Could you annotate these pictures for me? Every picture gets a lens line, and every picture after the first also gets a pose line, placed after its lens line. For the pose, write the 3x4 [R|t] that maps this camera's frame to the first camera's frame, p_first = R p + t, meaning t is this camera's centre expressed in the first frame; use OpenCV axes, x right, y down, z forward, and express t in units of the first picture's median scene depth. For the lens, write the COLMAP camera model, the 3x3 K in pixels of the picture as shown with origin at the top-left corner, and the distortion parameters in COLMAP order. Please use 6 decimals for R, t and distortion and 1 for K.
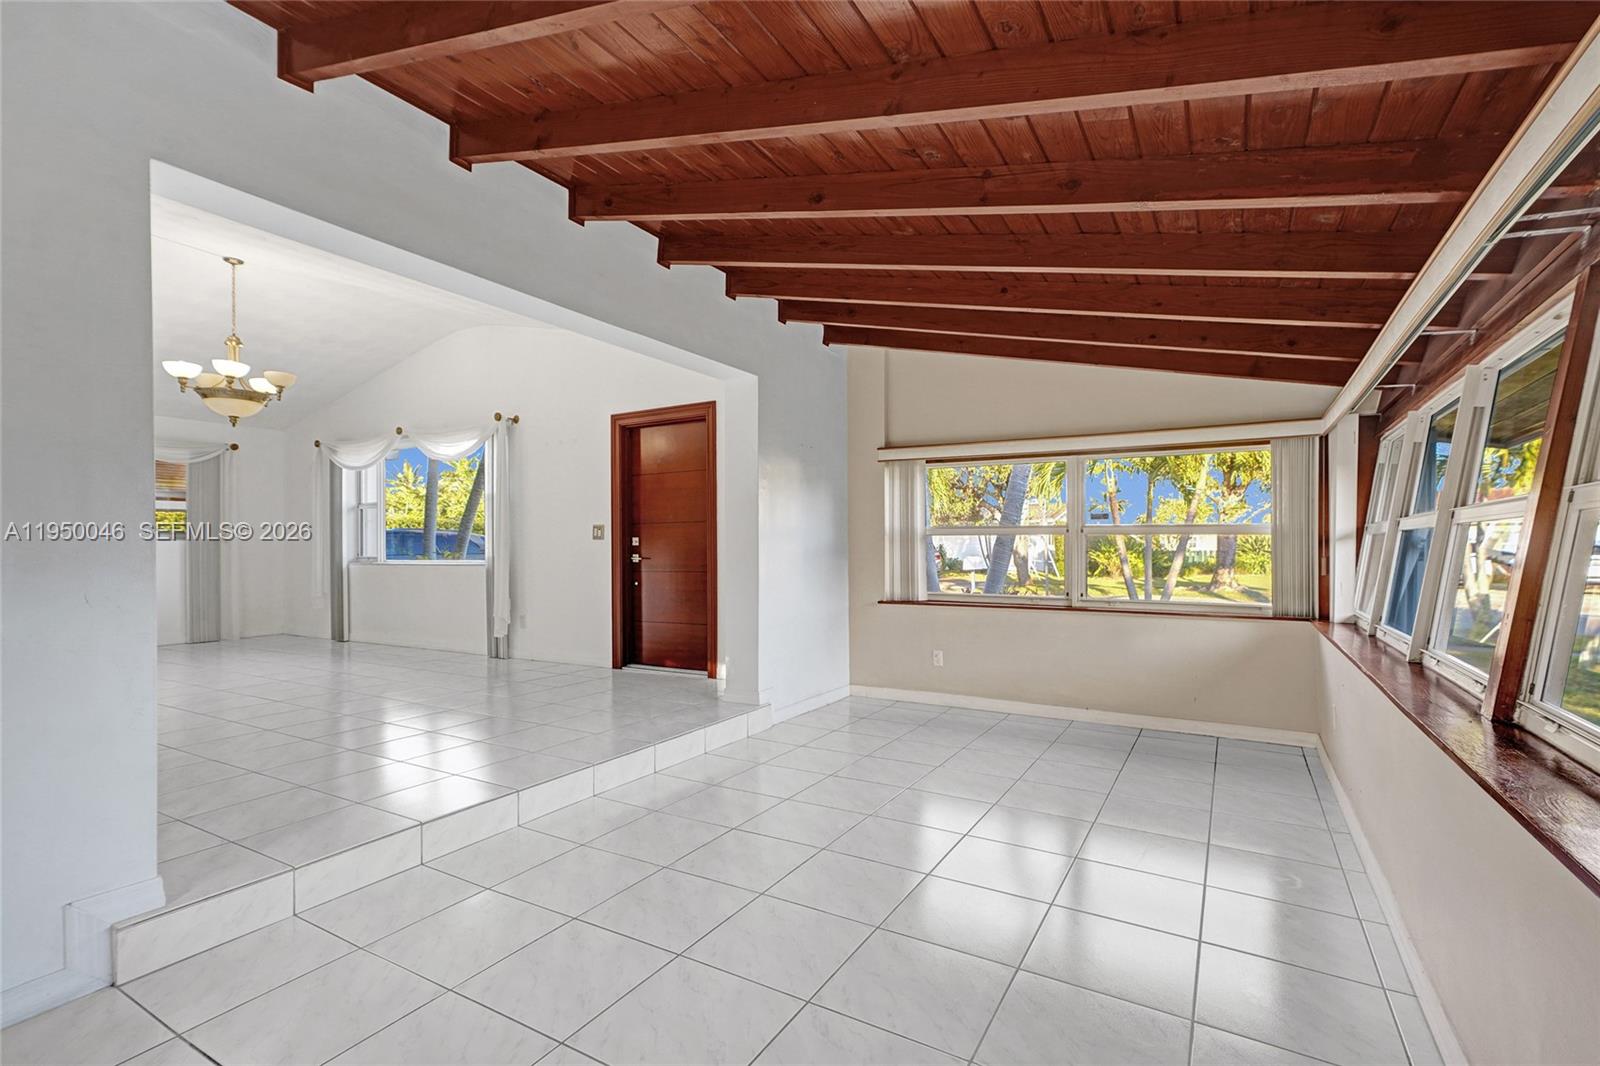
lens RADIAL K [[741.8, 0, 800.2], [0, 741.8, 540.5], [0, 0, 1]] dist [-0.001140, 0.006965]
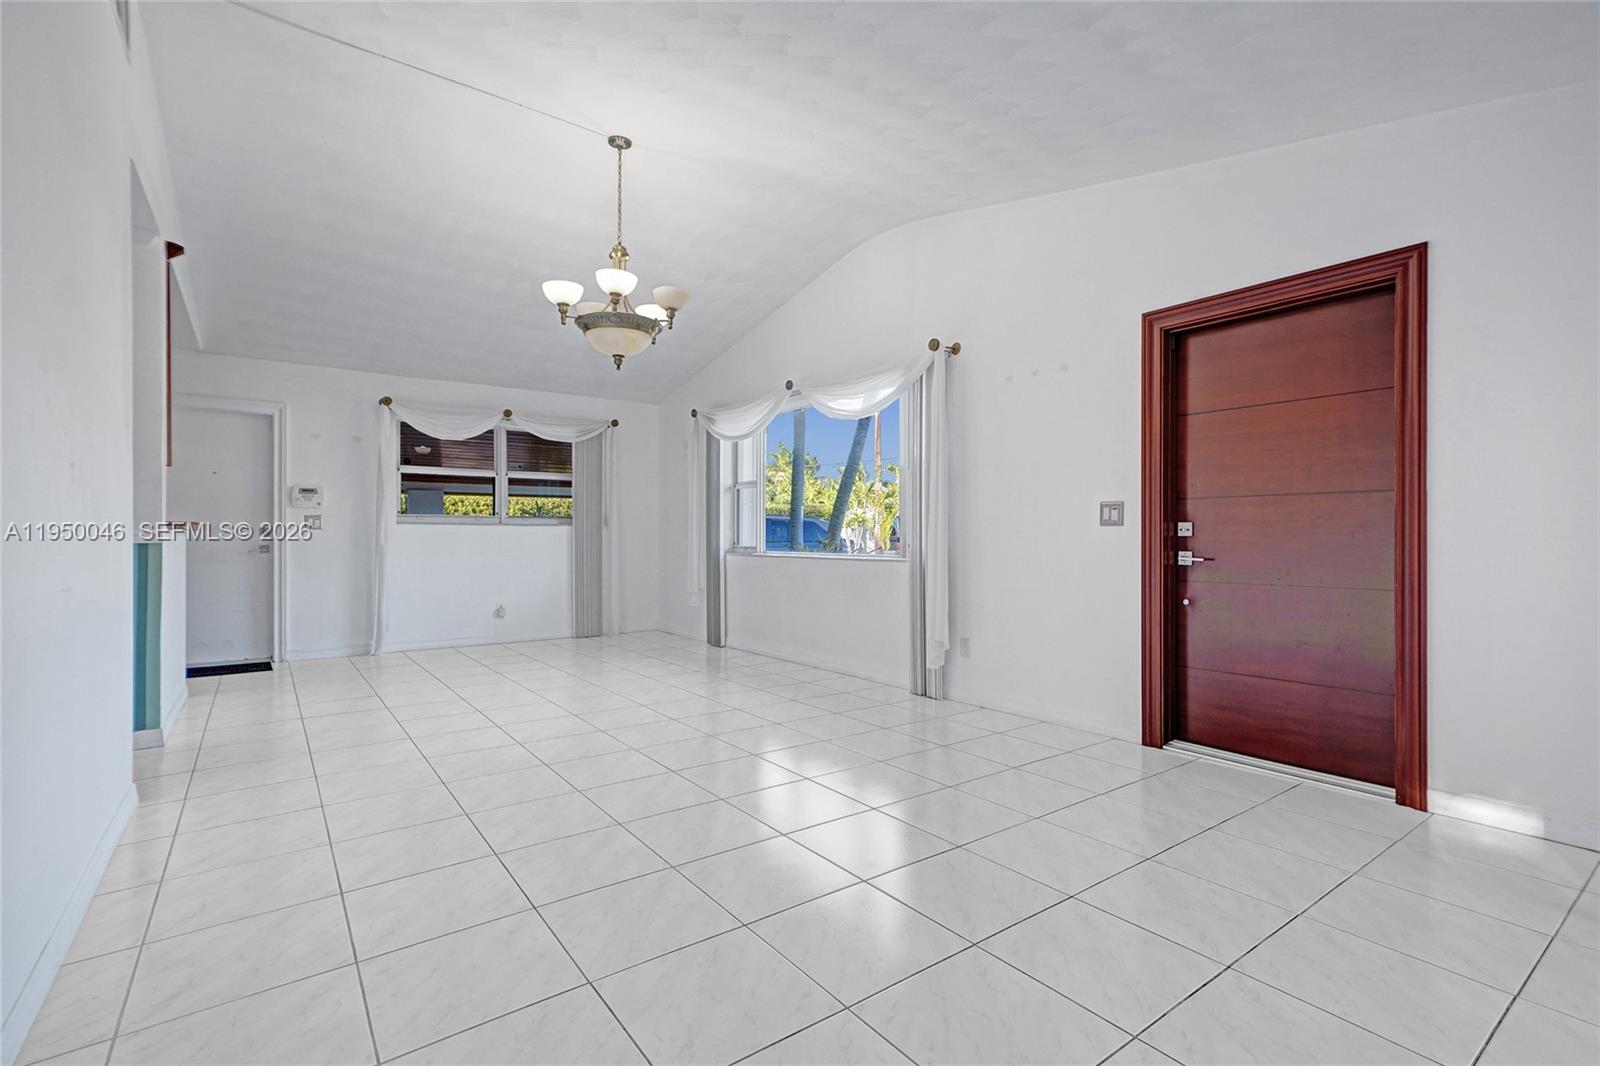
lens RADIAL K [[741.8, 0, 796.3], [0, 741.8, 532.4], [0, 0, 1]] dist [-0.001140, 0.006965]
pose [[0.917926, 0.010012, -0.396624, -0.292436], [-0.008792, 0.999949, 0.004892, 0.003900], [0.396653, -0.001003, 0.917968, 0.376760]]
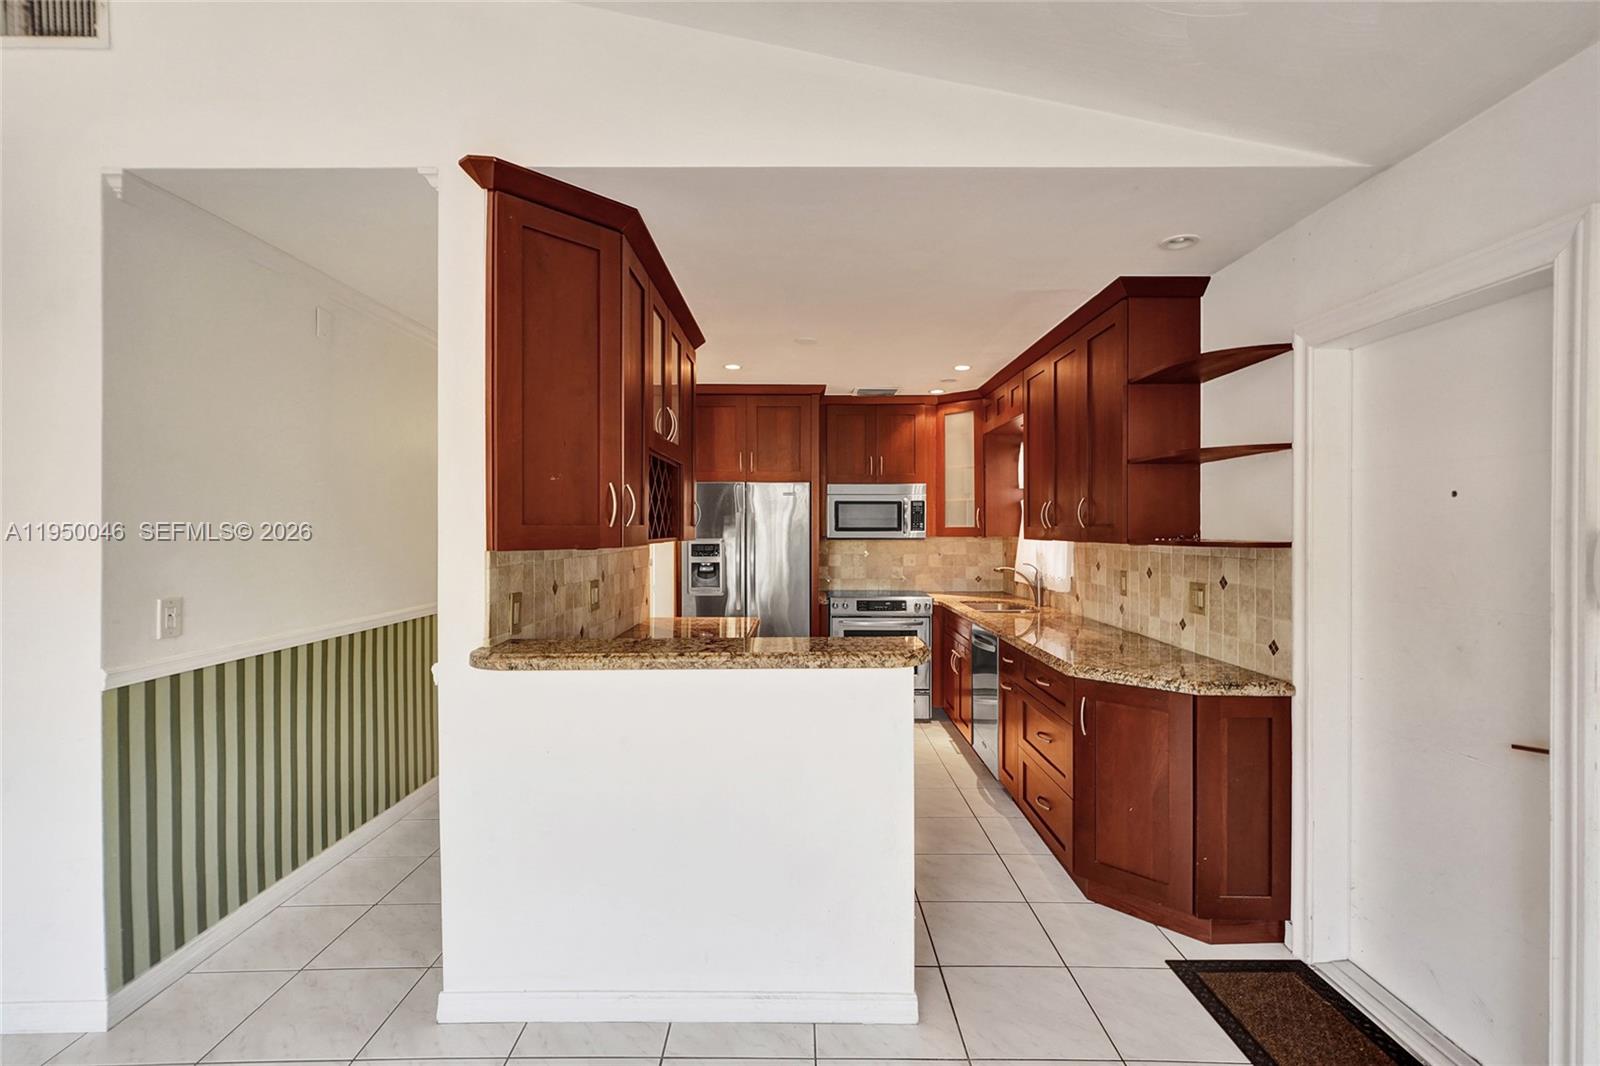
lens RADIAL K [[741.8, 0, 805.6], [0, 741.8, 522.6], [0, 0, 1]] dist [-0.001140, 0.006965]
pose [[-0.851895, 0.016298, -0.523460, -1.033312], [0.022925, 0.999718, -0.006182, -0.060847], [0.523211, -0.017266, -0.852028, 1.191394]]
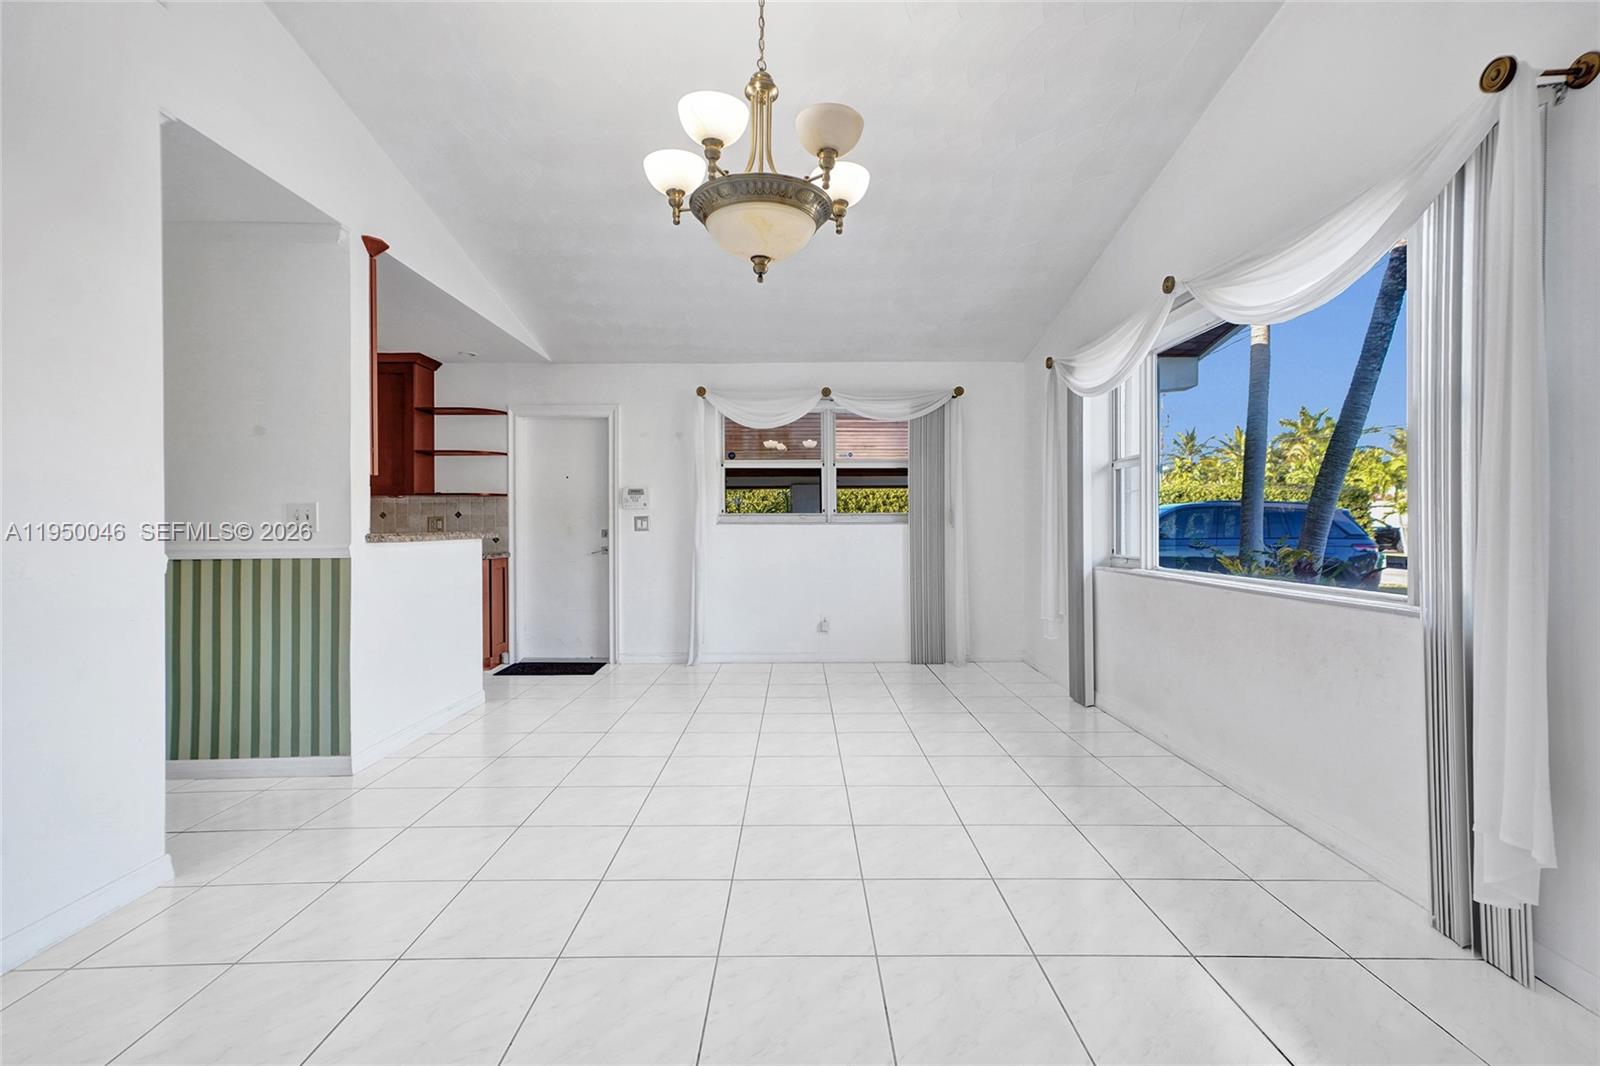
lens RADIAL K [[741.8, 0, 789.9], [0, 741.8, 525.1], [0, 0, 1]] dist [-0.001140, 0.006965]
pose [[0.512480, 0.010815, -0.858631, -0.356036], [0.002785, 0.999894, 0.014257, -0.012931], [0.858695, -0.009697, 0.512396, 0.751011]]
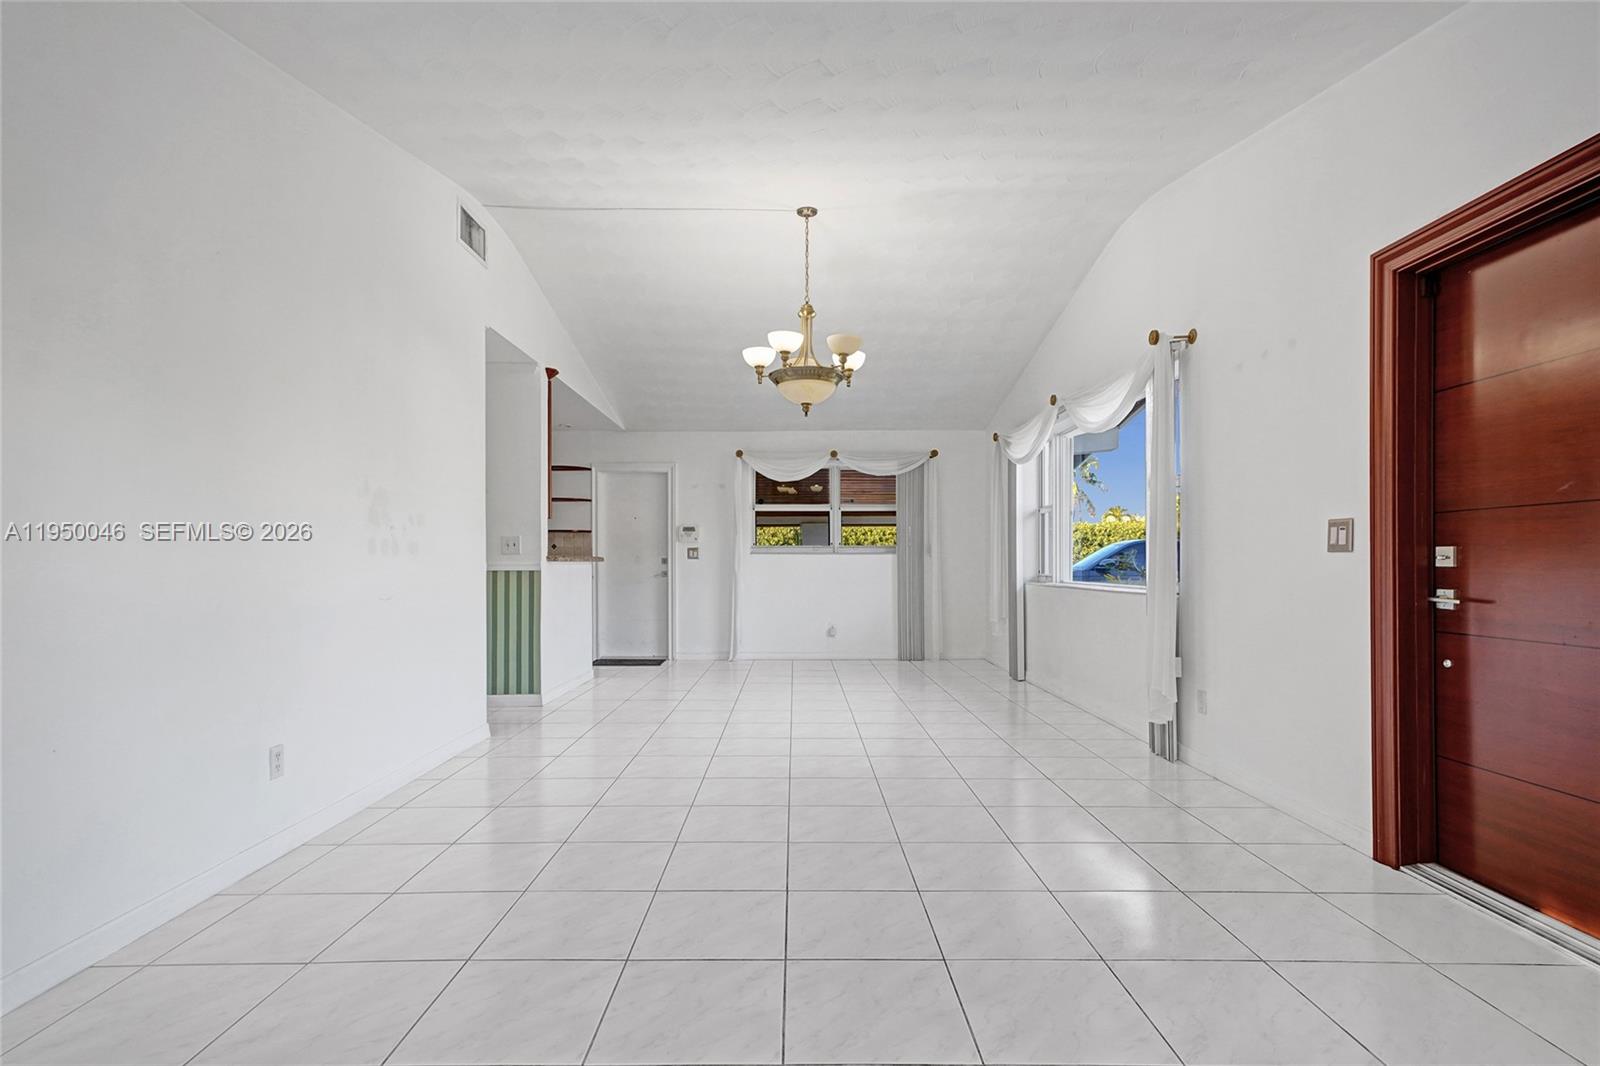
lens RADIAL K [[741.8, 0, 786.9], [0, 741.8, 556.9], [0, 0, 1]] dist [-0.001140, 0.006965]
pose [[0.510443, 0.004462, -0.859900, -0.065485], [0.001767, 0.999979, 0.006237, -0.001737], [0.859910, -0.004703, 0.510425, 0.536788]]
